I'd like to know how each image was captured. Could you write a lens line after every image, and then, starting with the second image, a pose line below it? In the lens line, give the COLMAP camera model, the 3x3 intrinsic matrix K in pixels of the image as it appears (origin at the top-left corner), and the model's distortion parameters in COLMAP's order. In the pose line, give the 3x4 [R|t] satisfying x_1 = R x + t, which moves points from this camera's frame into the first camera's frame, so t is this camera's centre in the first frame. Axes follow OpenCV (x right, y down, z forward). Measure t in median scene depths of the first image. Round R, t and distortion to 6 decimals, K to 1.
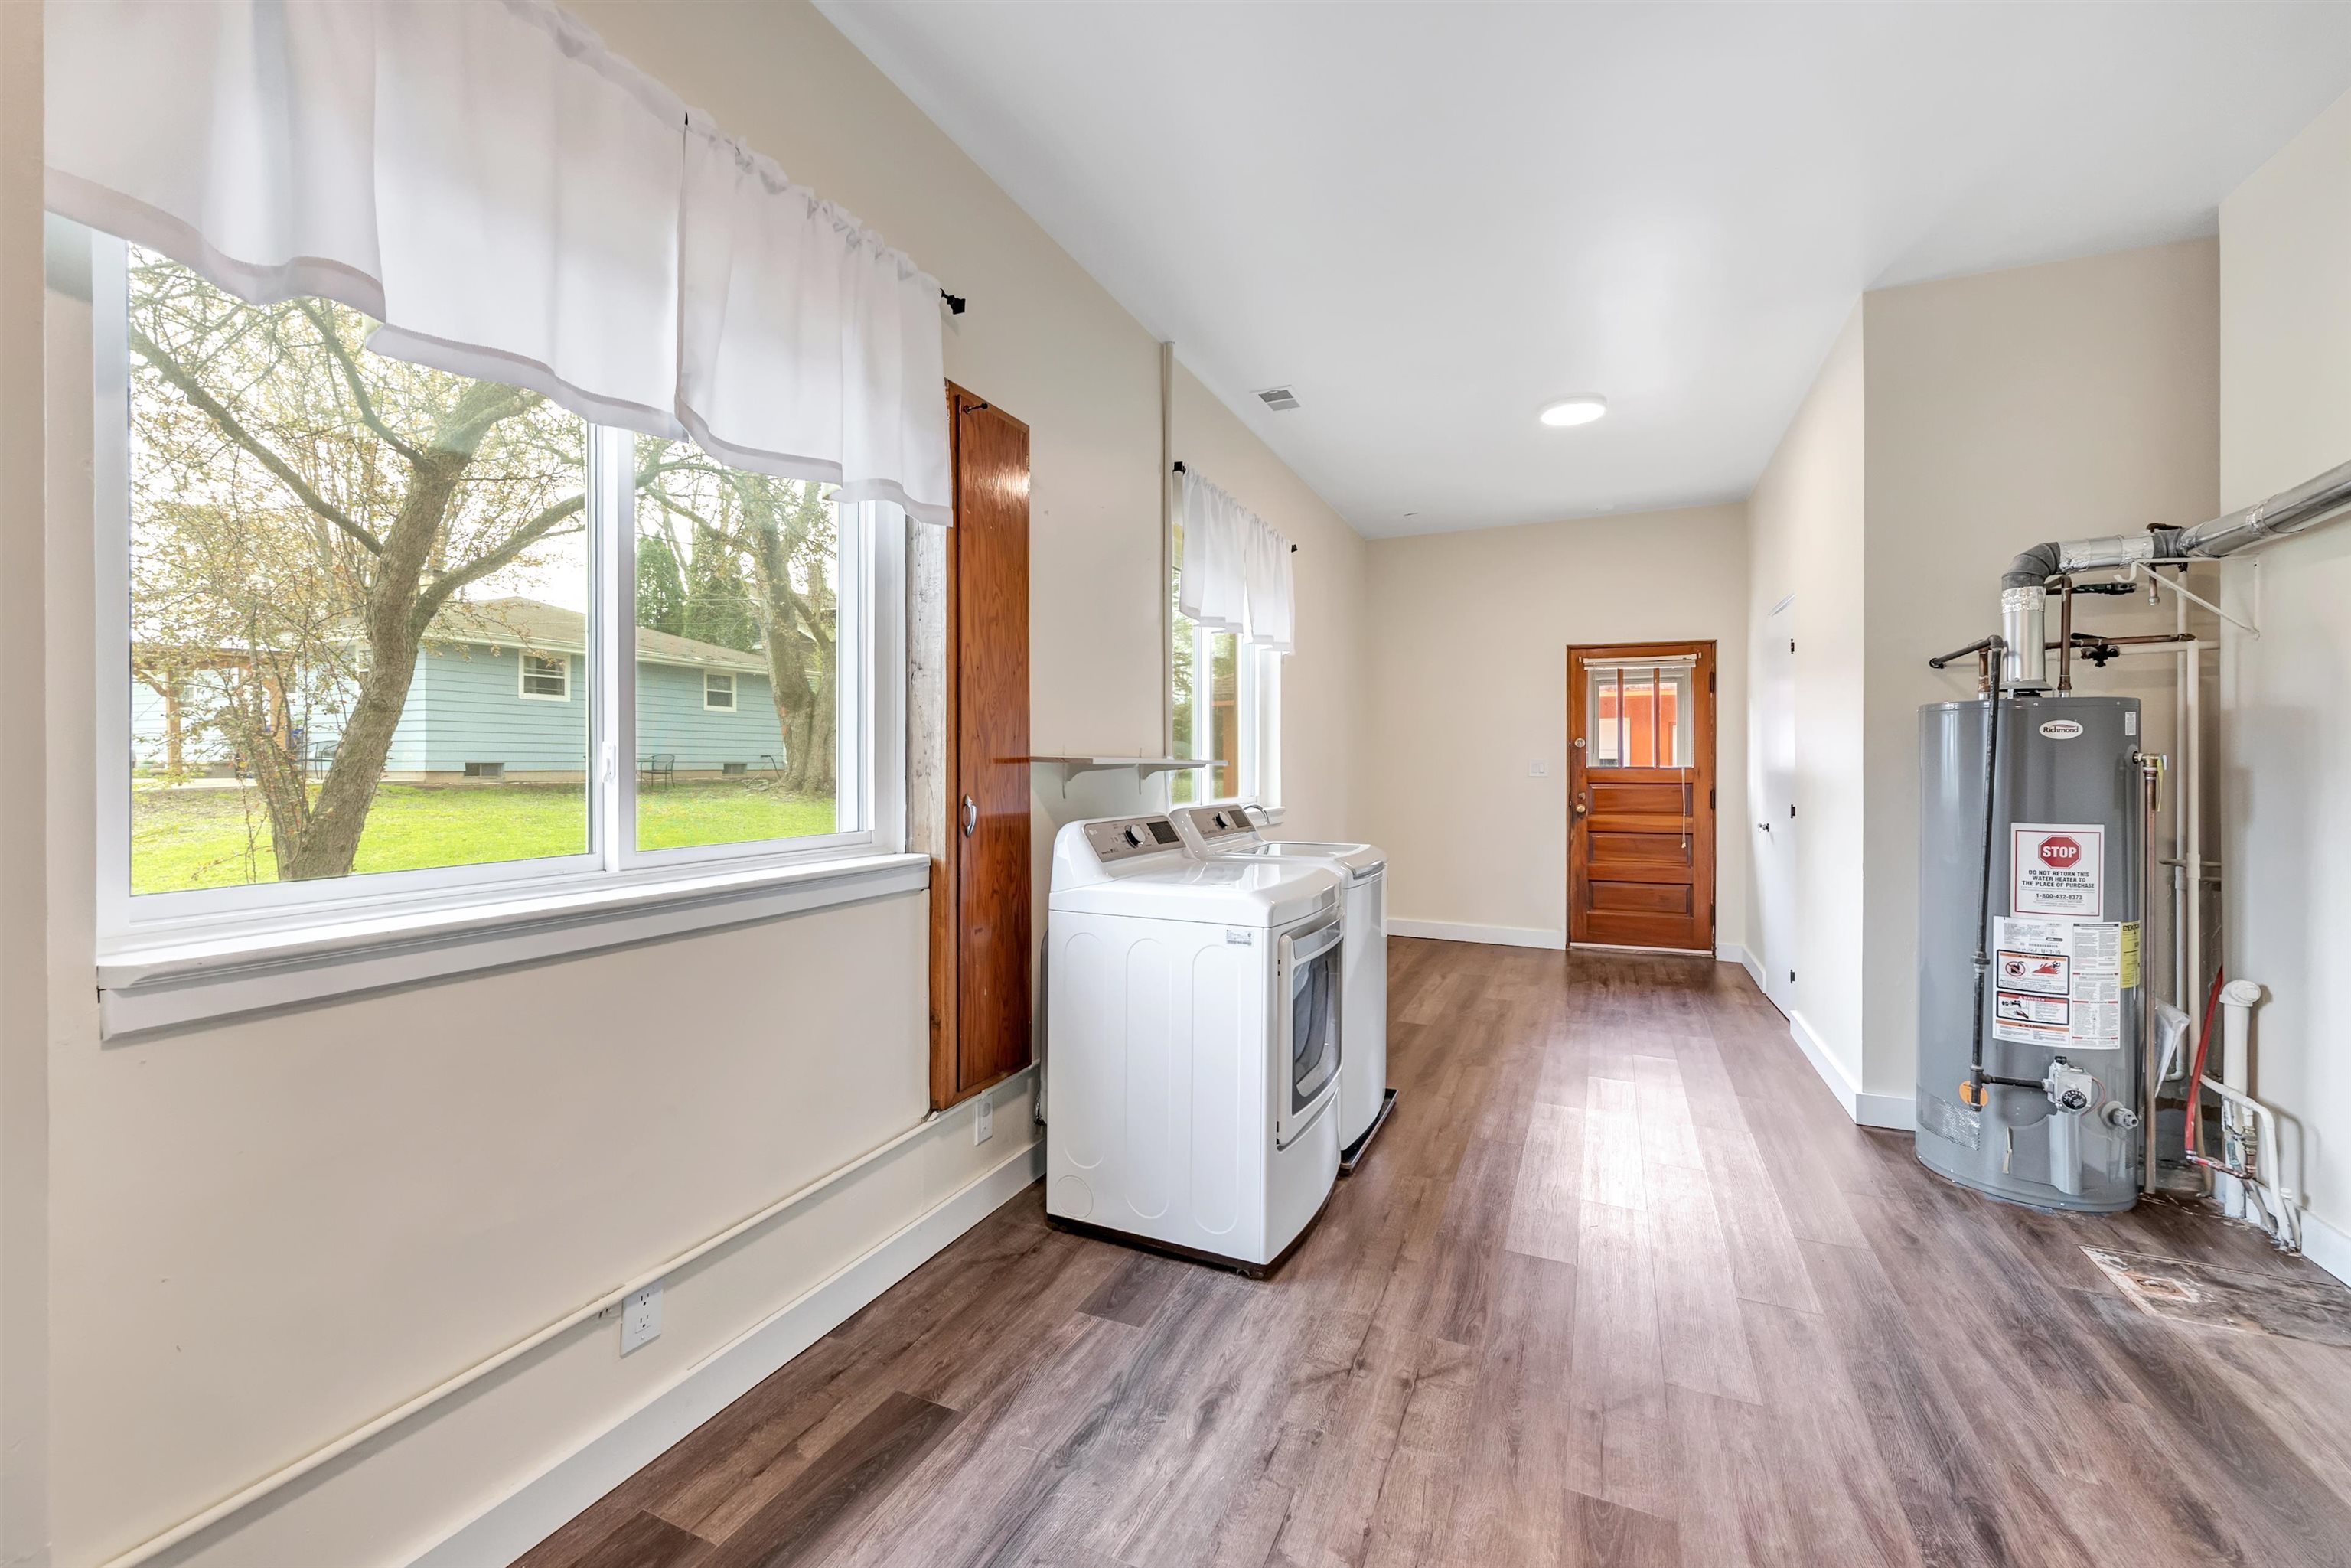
lens RADIAL K [[948.8, 0, 1153.1], [0, 948.8, 782.0], [0, 0, 1]] dist [0.006381, 0.000028]
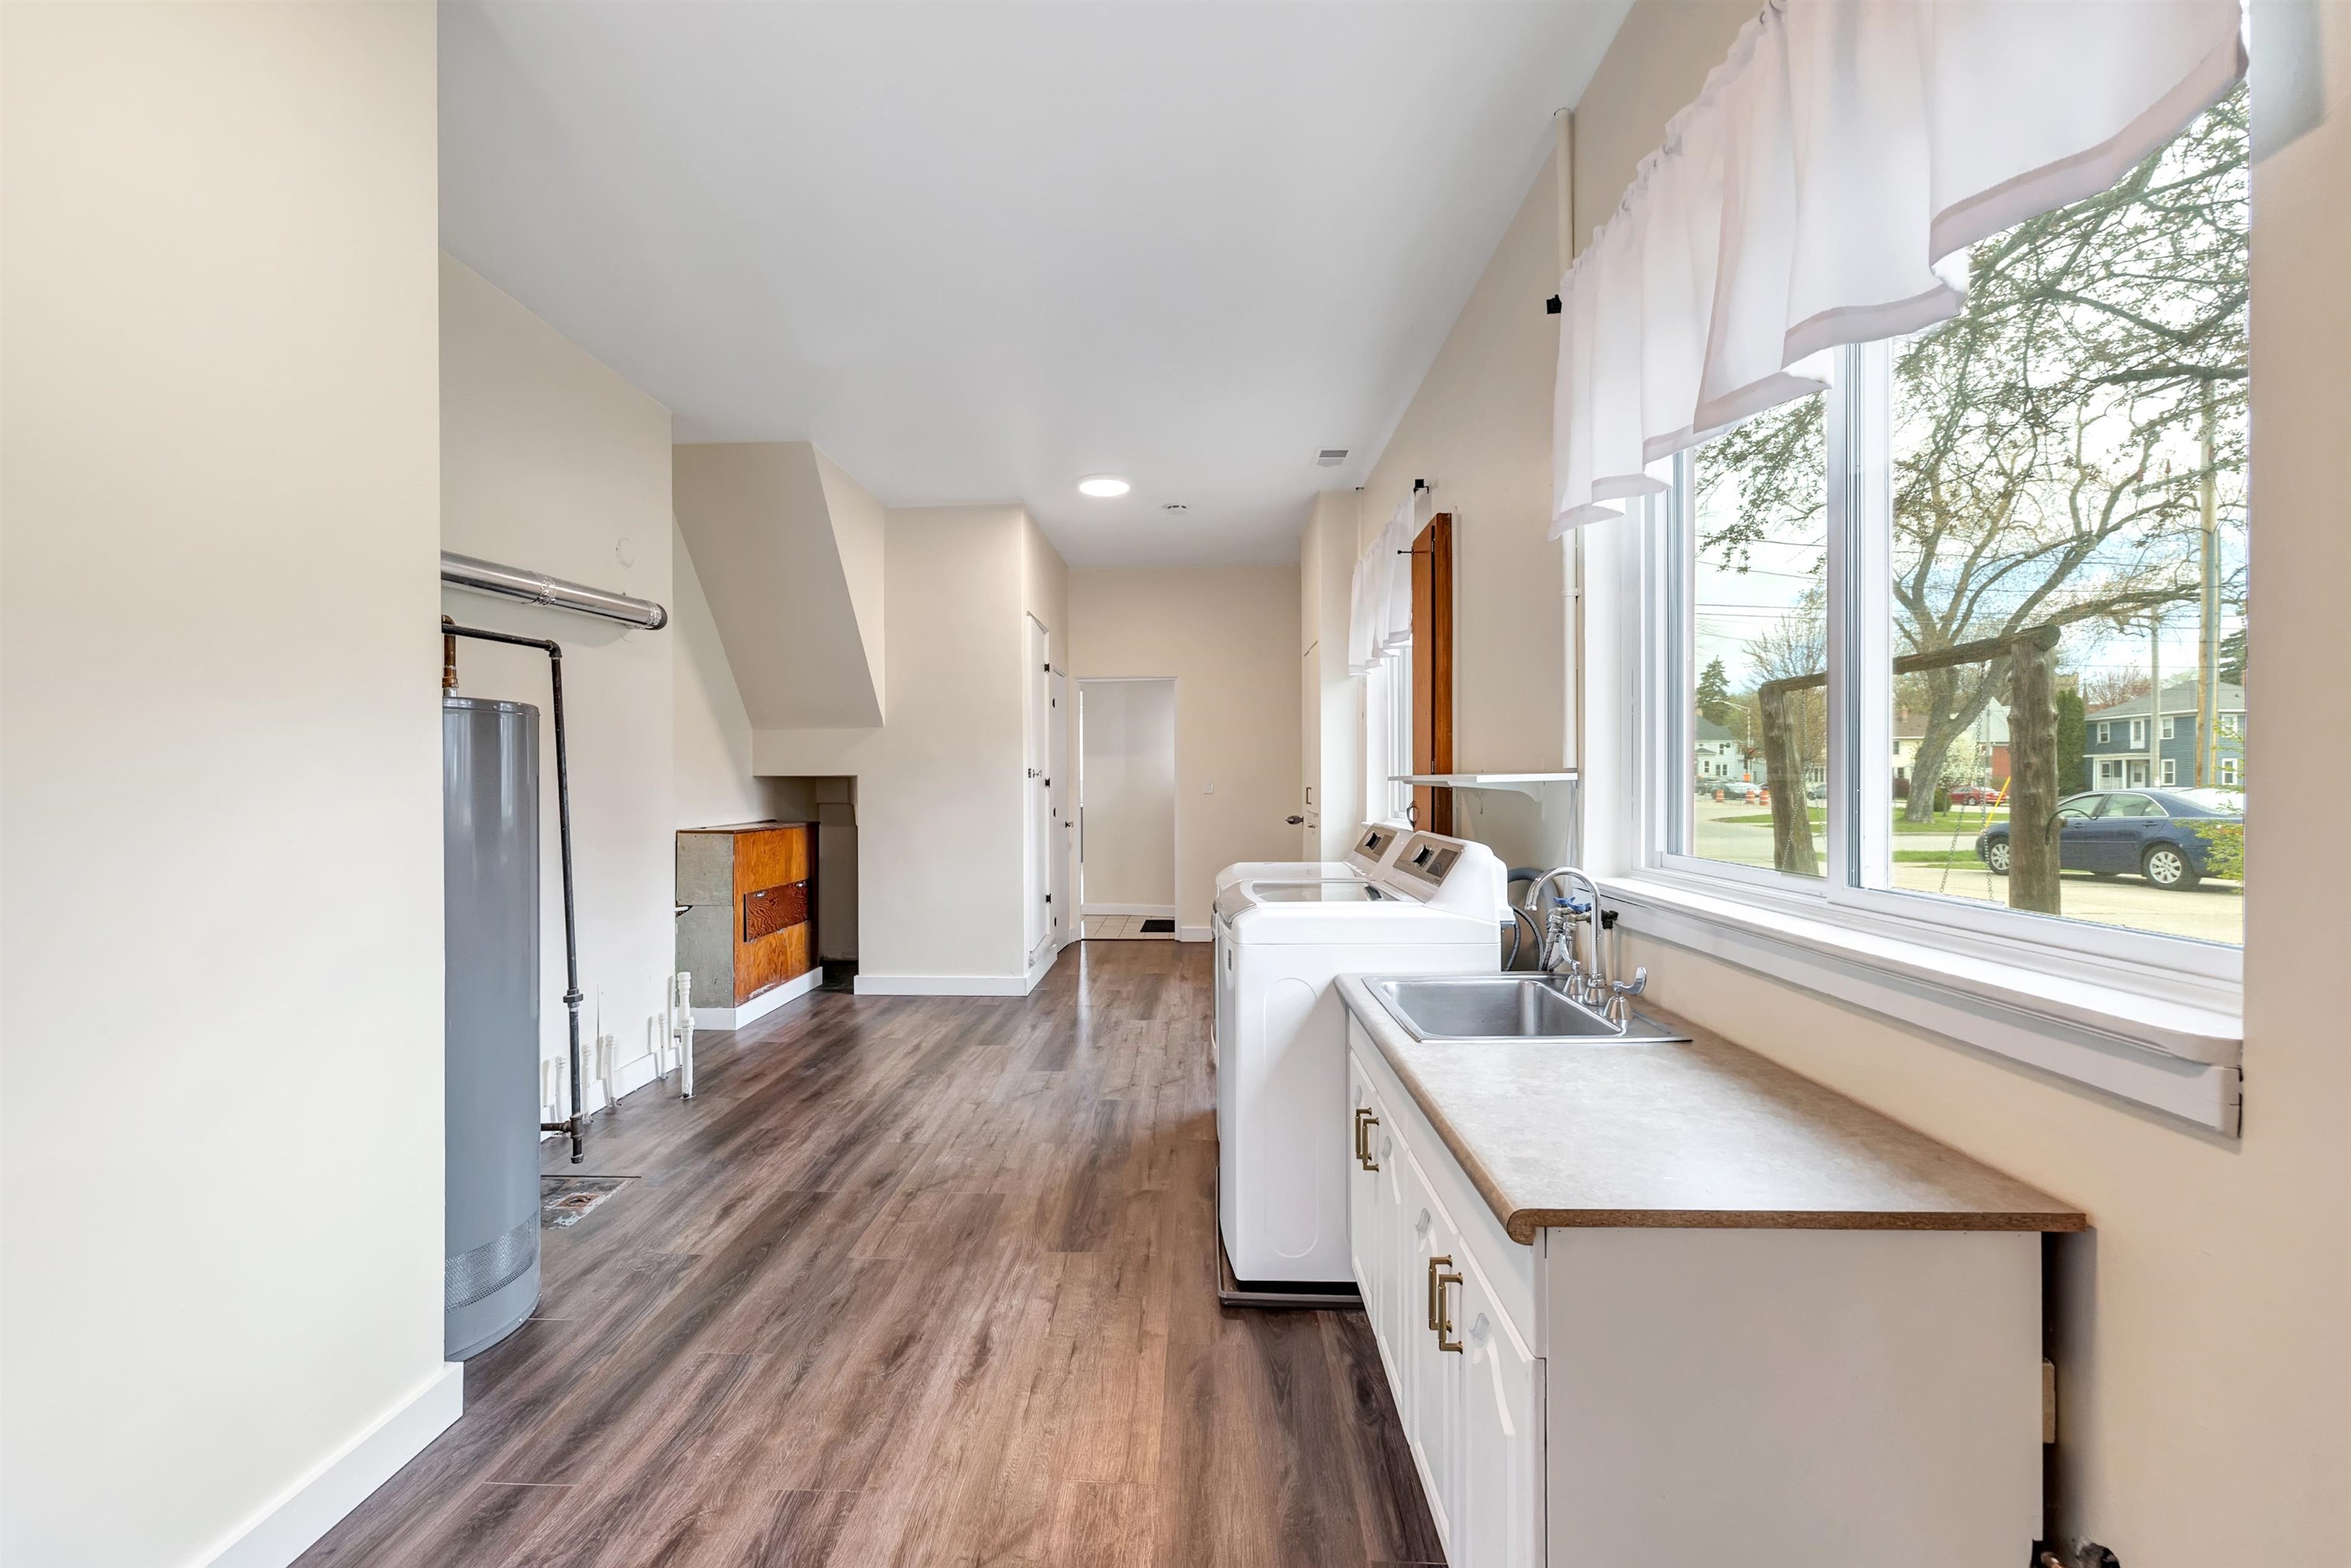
lens RADIAL K [[948.8, 0, 1153.1], [0, 948.8, 782.0], [0, 0, 1]] dist [0.006381, 0.000028]
pose [[-0.925642, 0.001481, -0.378398, 0.925955], [-0.004469, 0.999880, 0.014845, -0.036406], [0.378375, 0.015432, -0.925524, 2.688996]]
